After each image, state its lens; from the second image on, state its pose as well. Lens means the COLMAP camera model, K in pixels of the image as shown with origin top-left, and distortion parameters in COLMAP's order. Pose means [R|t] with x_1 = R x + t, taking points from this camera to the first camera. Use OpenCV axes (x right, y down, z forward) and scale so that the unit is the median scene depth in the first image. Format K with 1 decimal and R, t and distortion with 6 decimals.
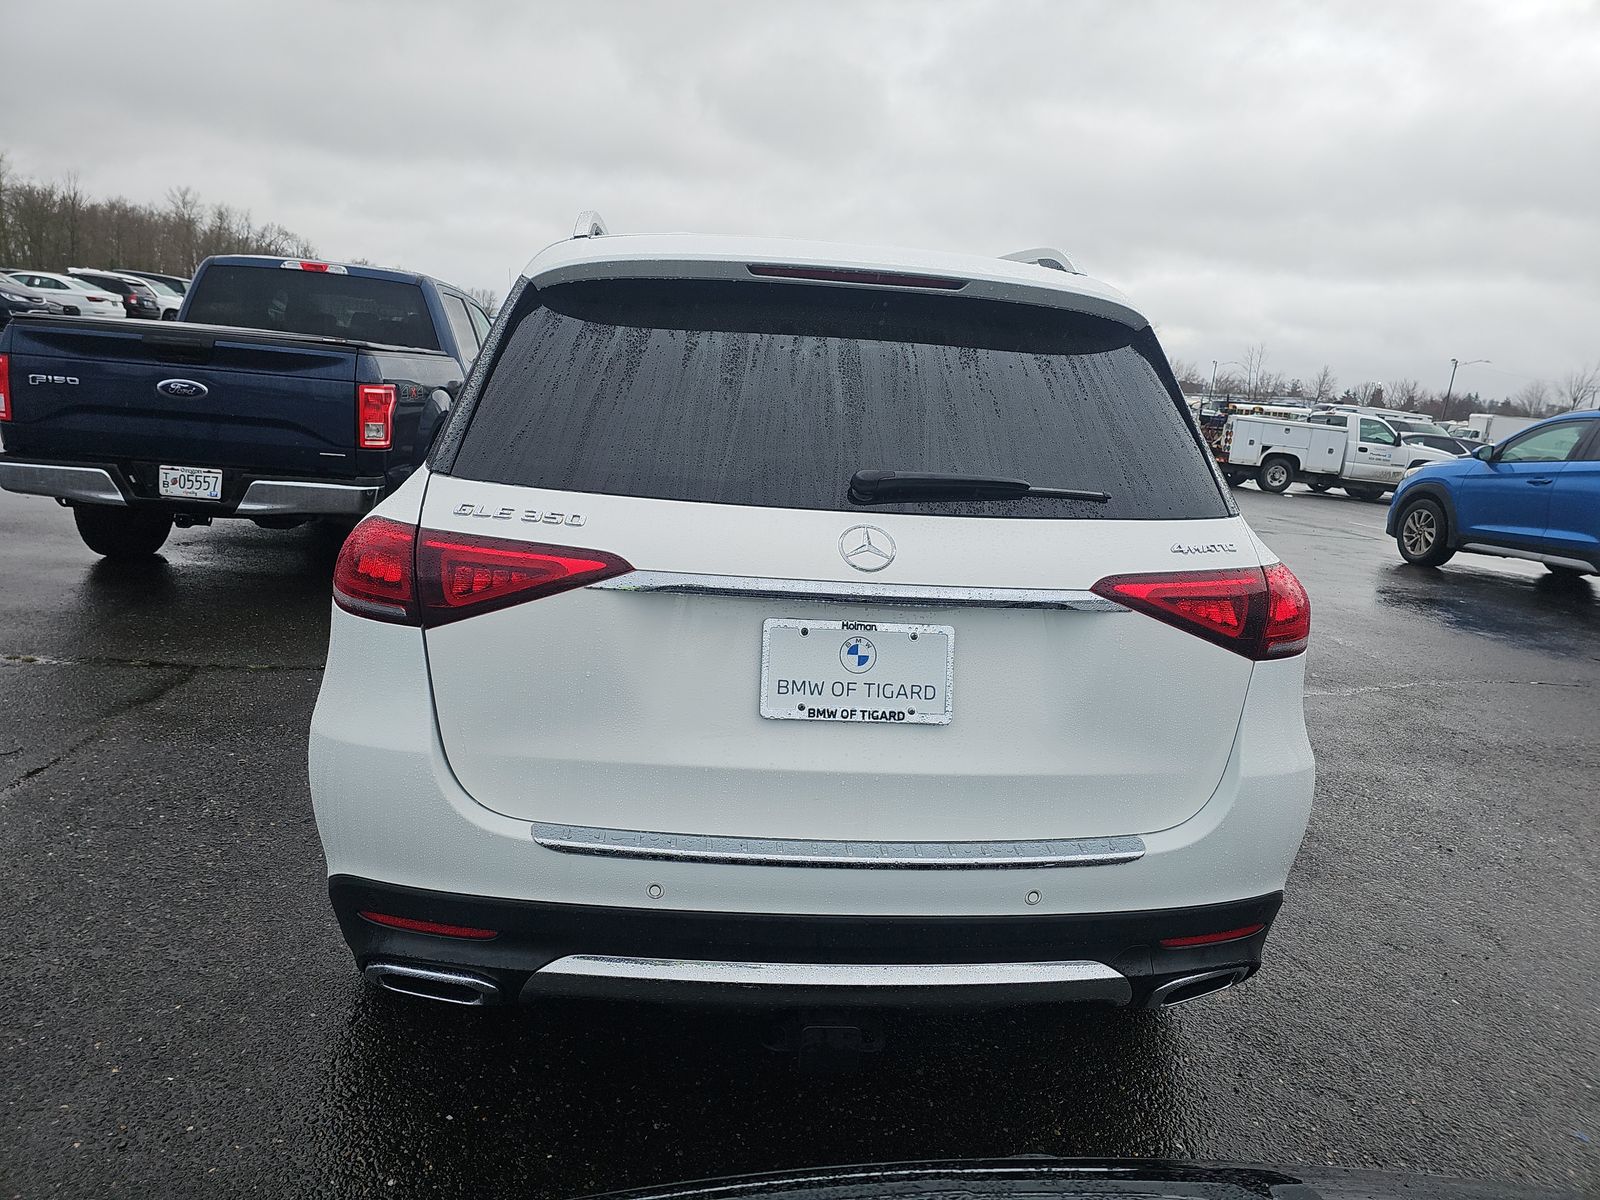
lens RADIAL K [[1085.1, 0, 810.9], [0, 1085.1, 598.8], [0, 0, 1]] dist [0.048201, -0.028174]
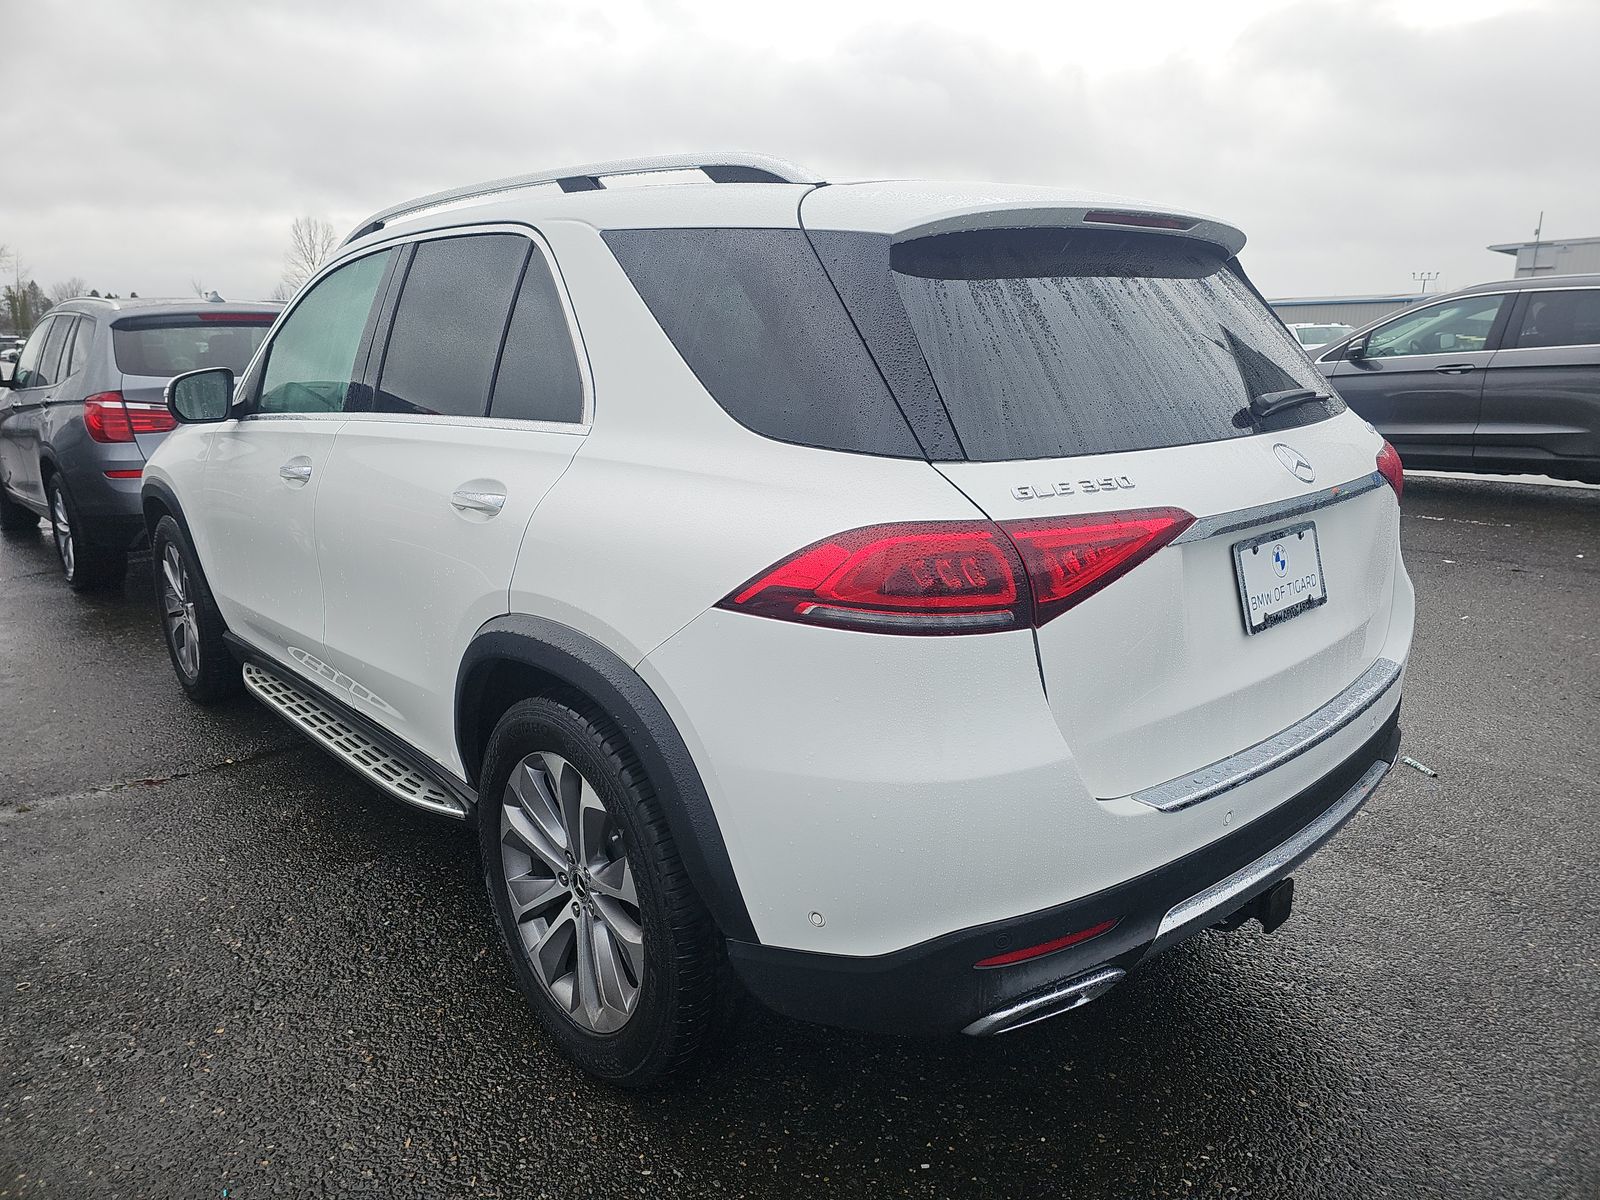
lens RADIAL K [[1085.1, 0, 800.5], [0, 1085.1, 590.5], [0, 0, 1]] dist [0.048201, -0.028174]
pose [[0.783774, -0.219416, 0.580995, -0.955019], [0.191356, 0.975316, 0.110191, -0.130679], [-0.590831, 0.024812, 0.806414, 0.361283]]
